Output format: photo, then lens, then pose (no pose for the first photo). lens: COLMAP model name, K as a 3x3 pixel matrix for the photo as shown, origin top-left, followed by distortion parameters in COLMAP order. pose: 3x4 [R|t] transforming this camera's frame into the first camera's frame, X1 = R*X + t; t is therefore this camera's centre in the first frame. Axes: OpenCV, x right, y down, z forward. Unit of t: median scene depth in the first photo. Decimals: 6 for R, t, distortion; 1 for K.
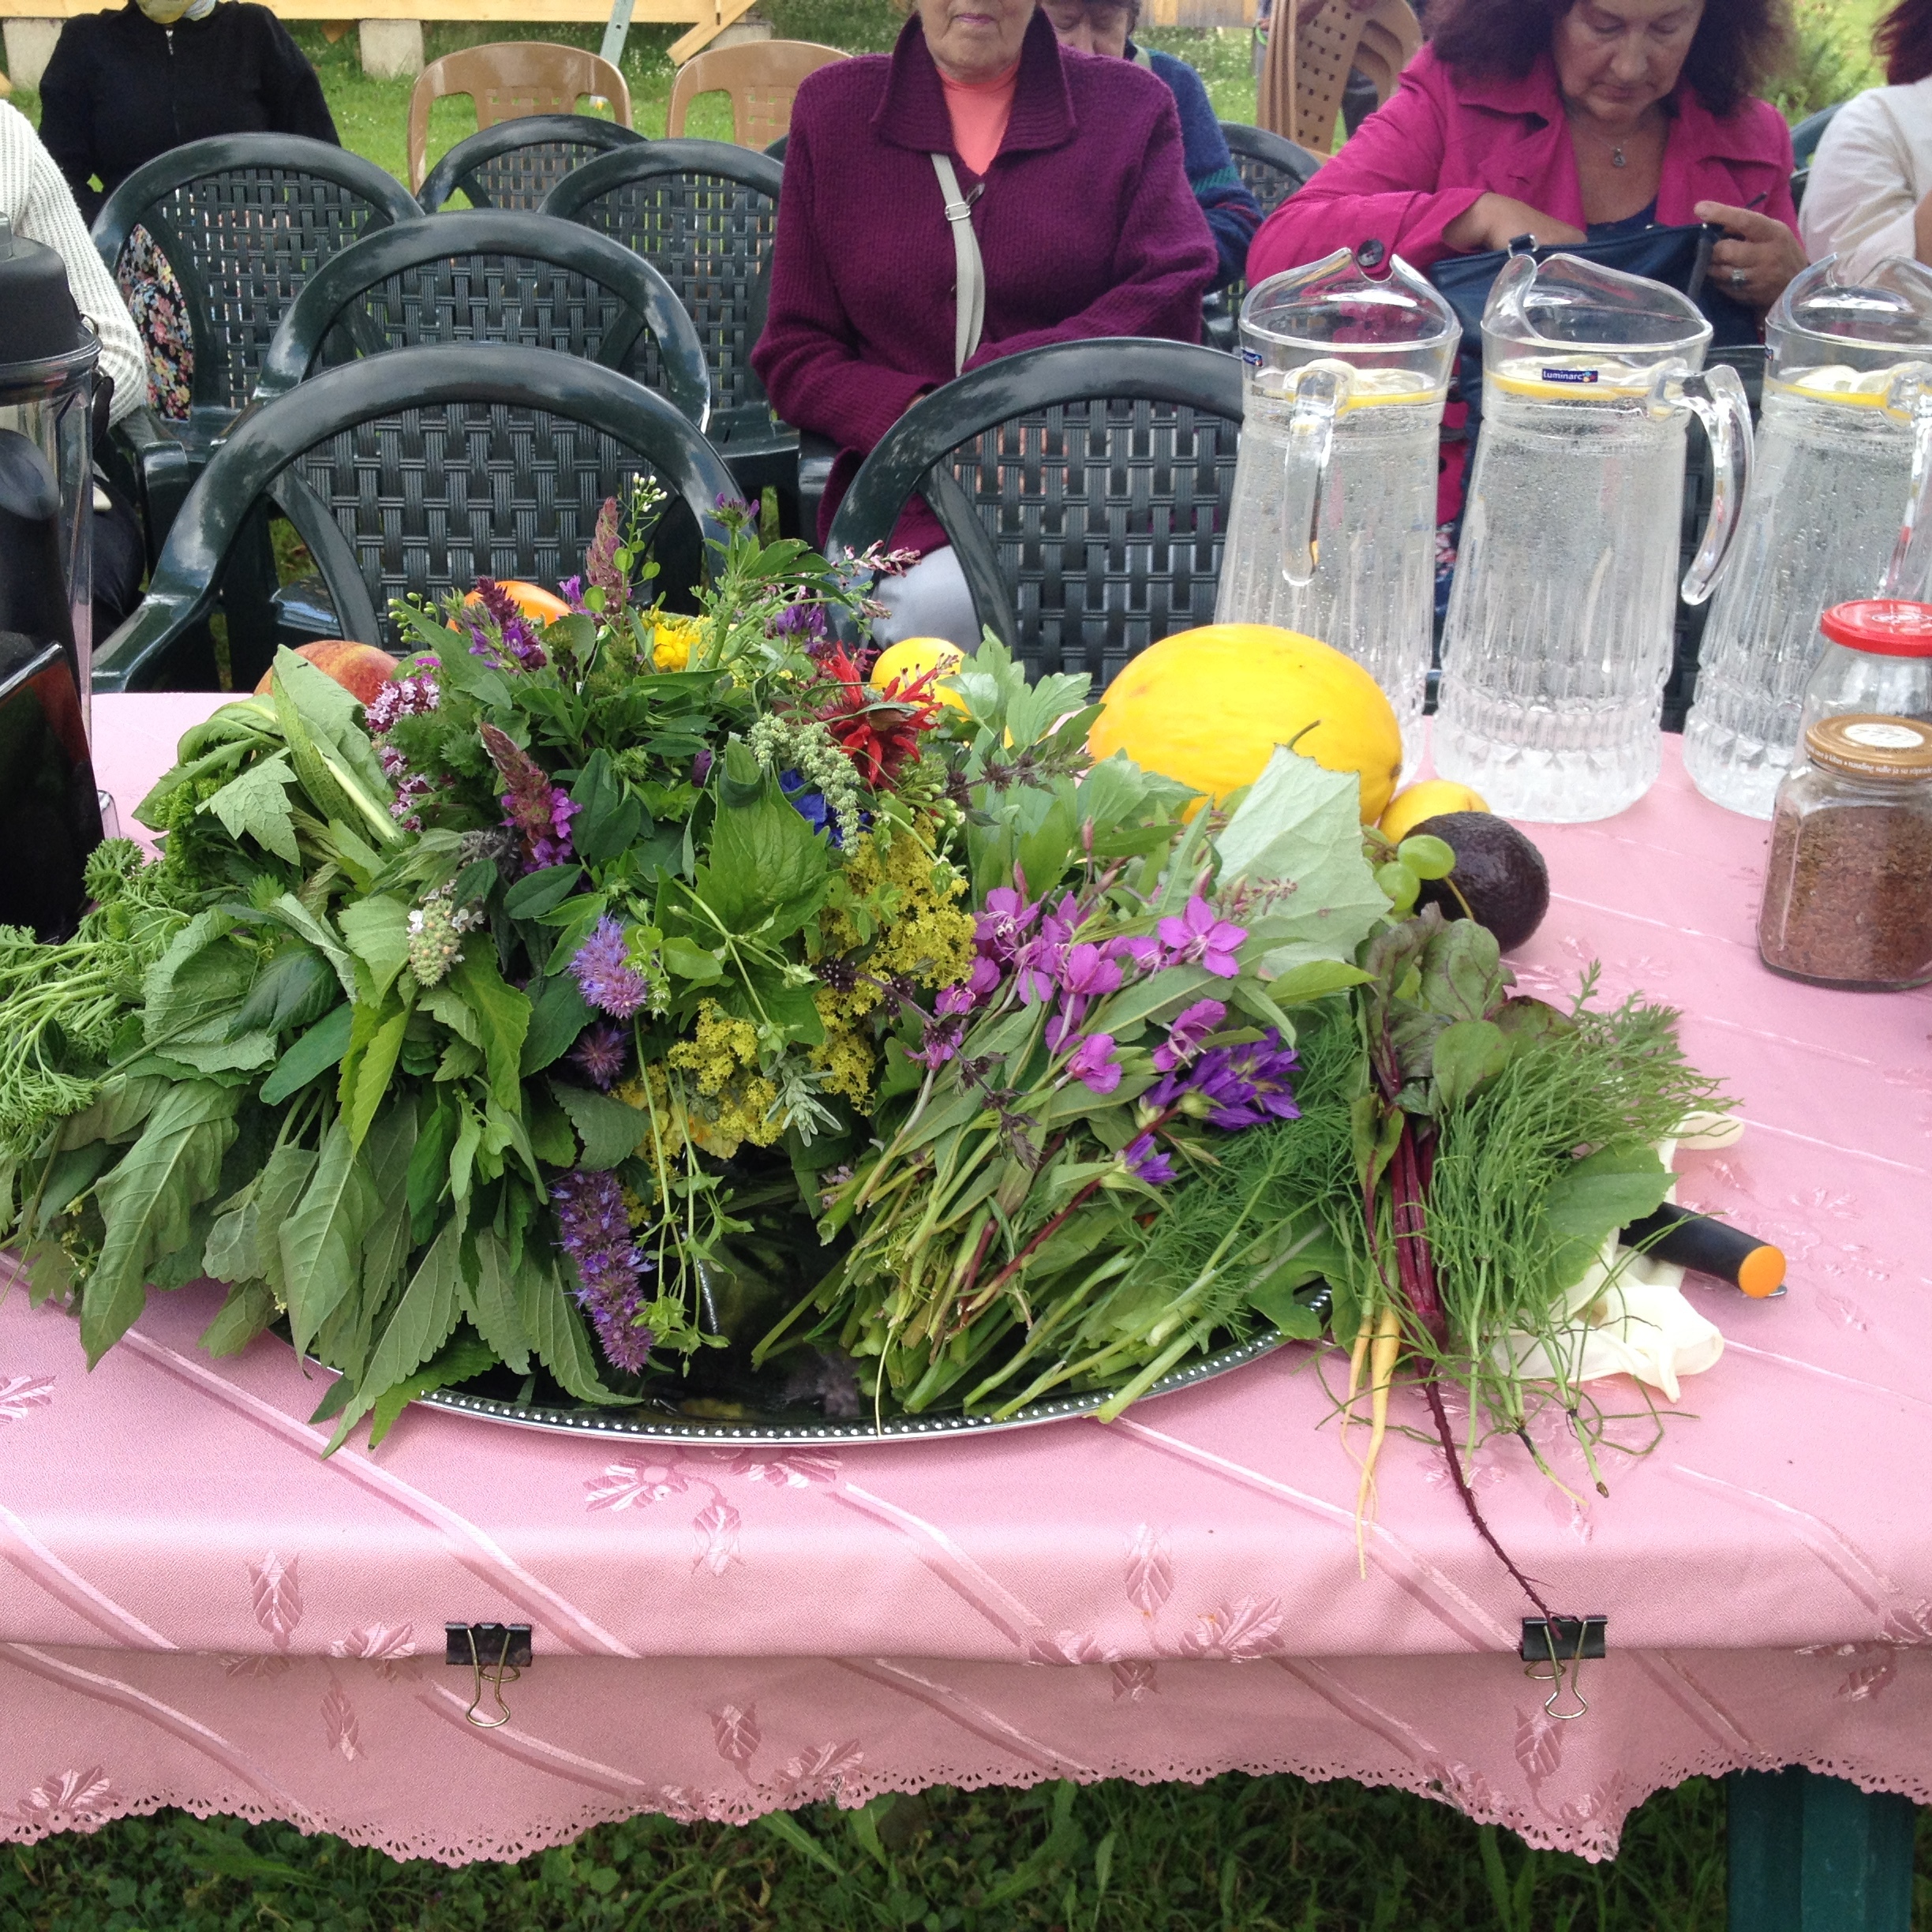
lens RADIAL K [[2725.5, 0, 1055.0], [0, 2725.5, 1031.2], [0, 0, 1]] dist [0.215621, -0.753173]
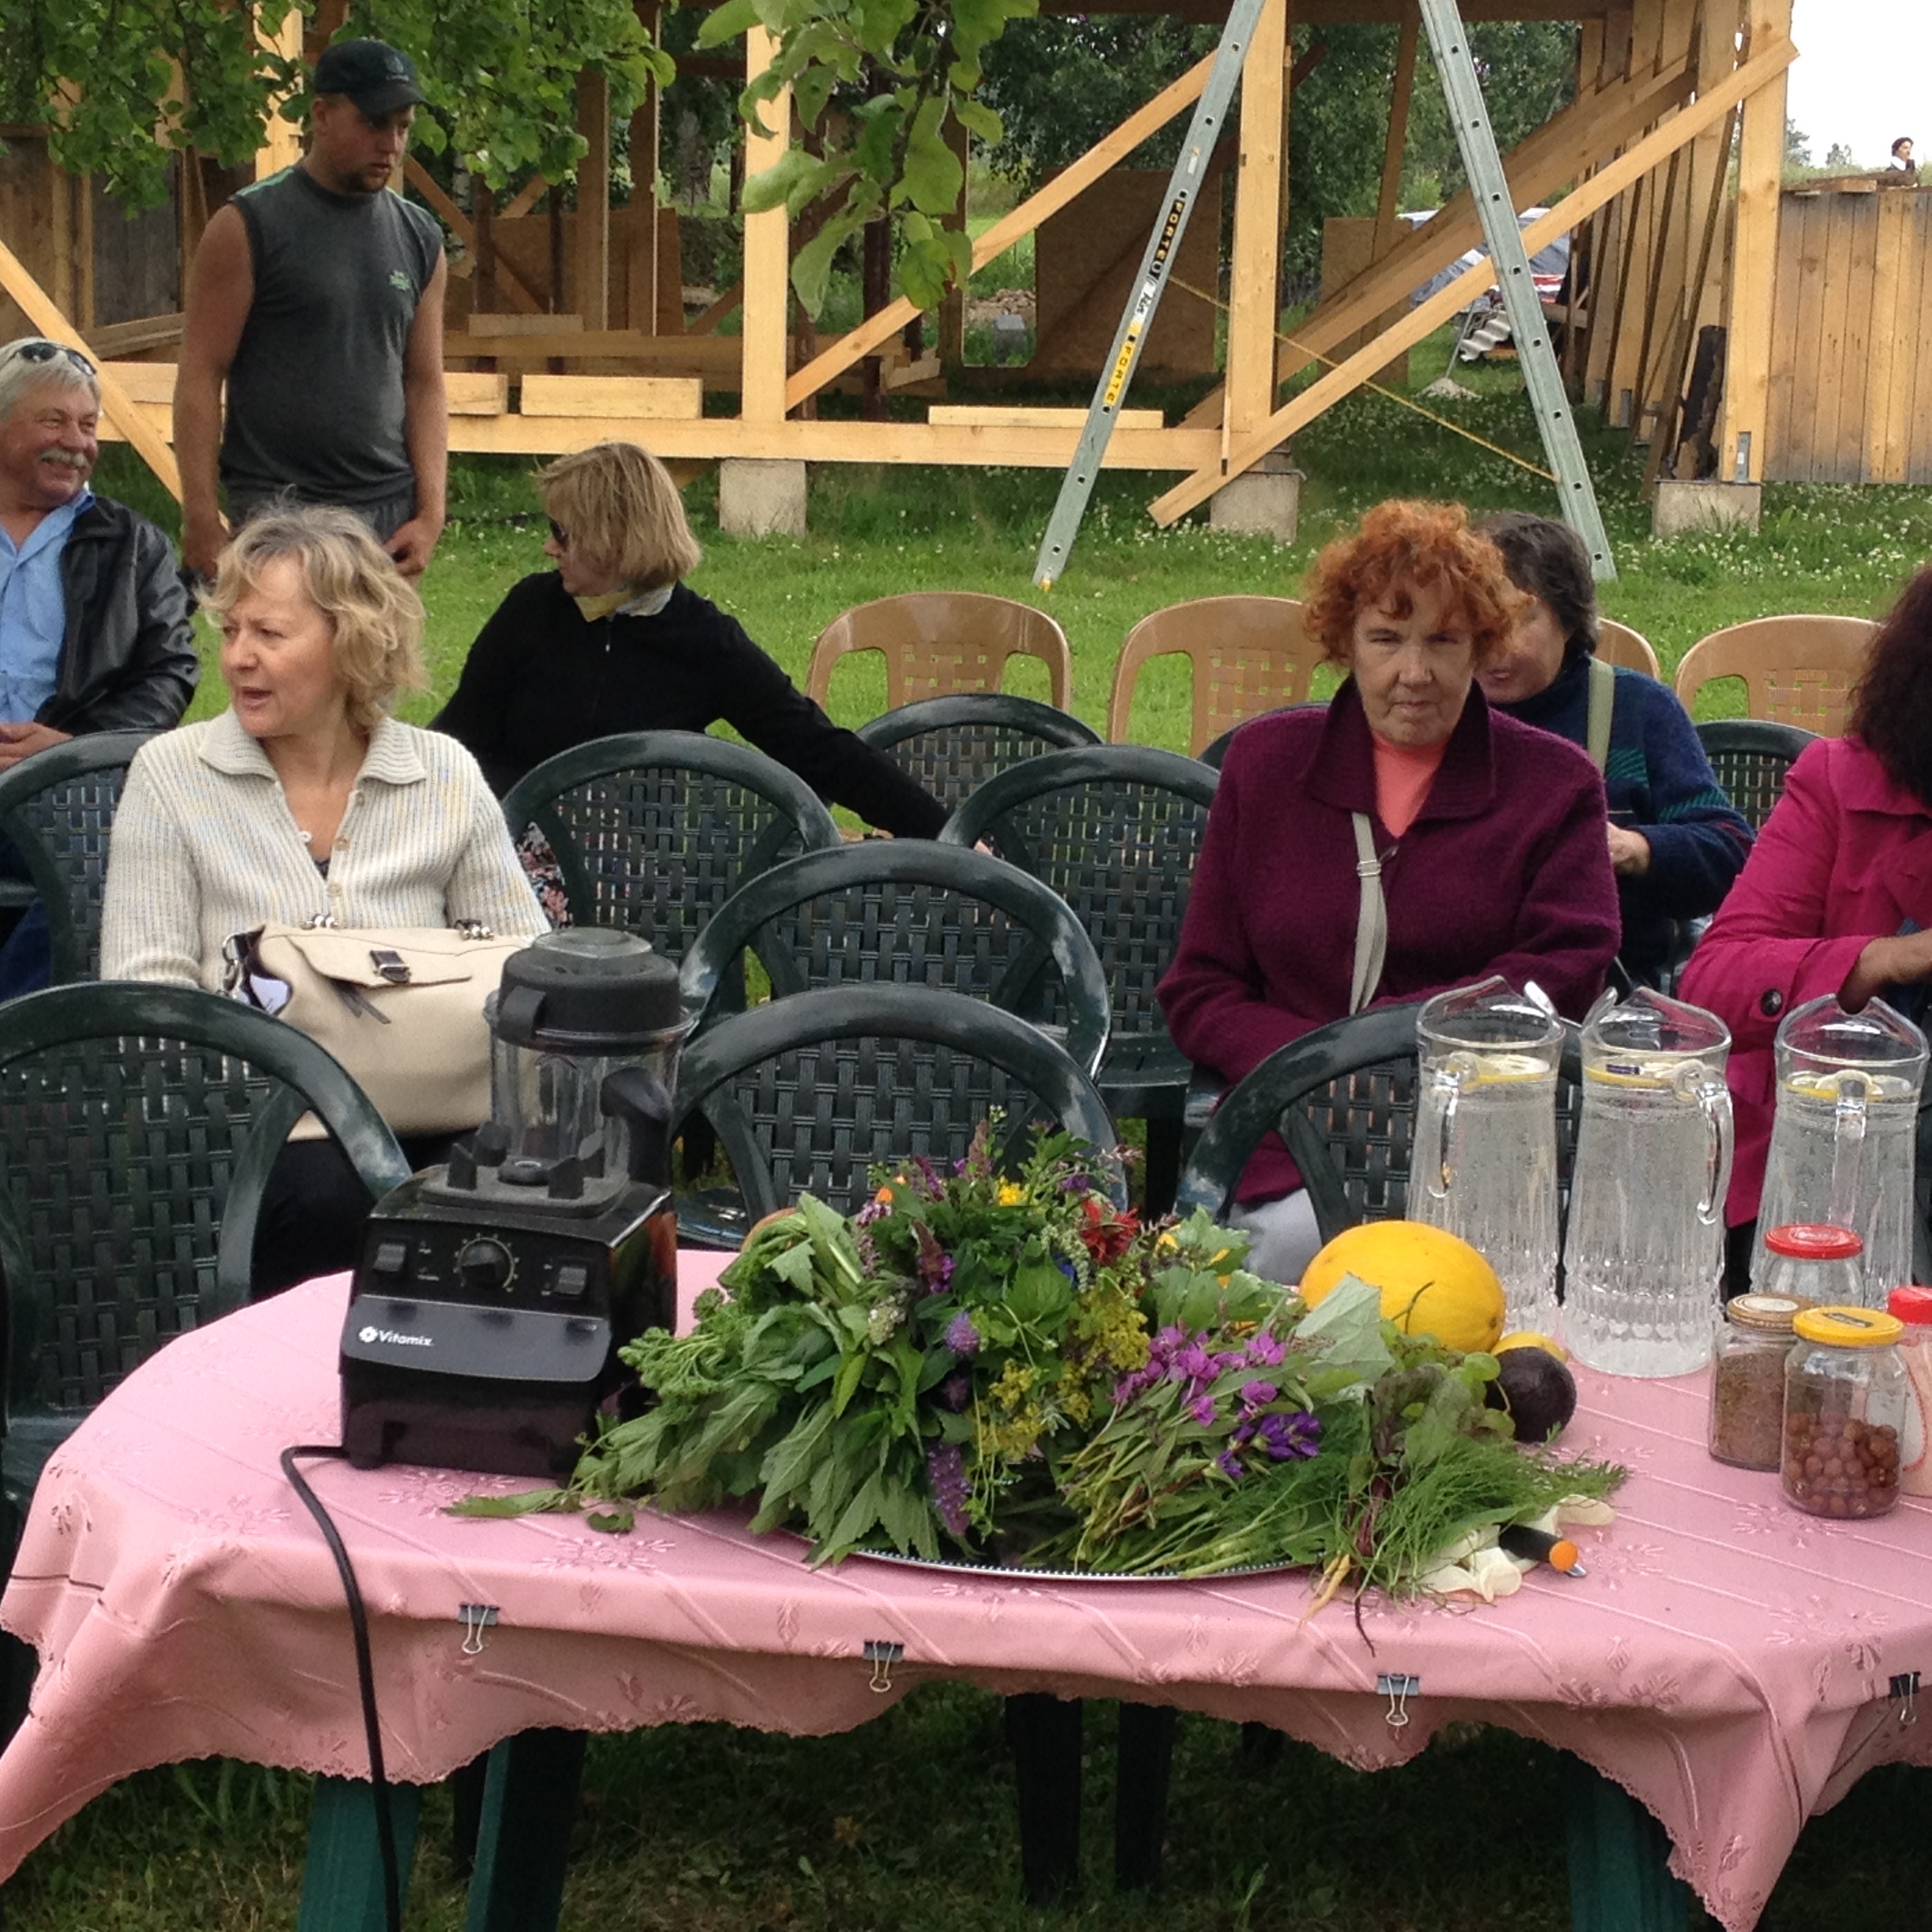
lens RADIAL K [[4647.2, 0, 1073.7], [0, 4647.2, 965.0], [0, 0, 1]] dist [0.416997, -0.499539]
pose [[0.988336, 0.037373, -0.147634, 0.407693], [-0.070126, 0.972214, -0.223343, 0.457868], [0.135185, 0.231091, 0.963495, -2.323548]]
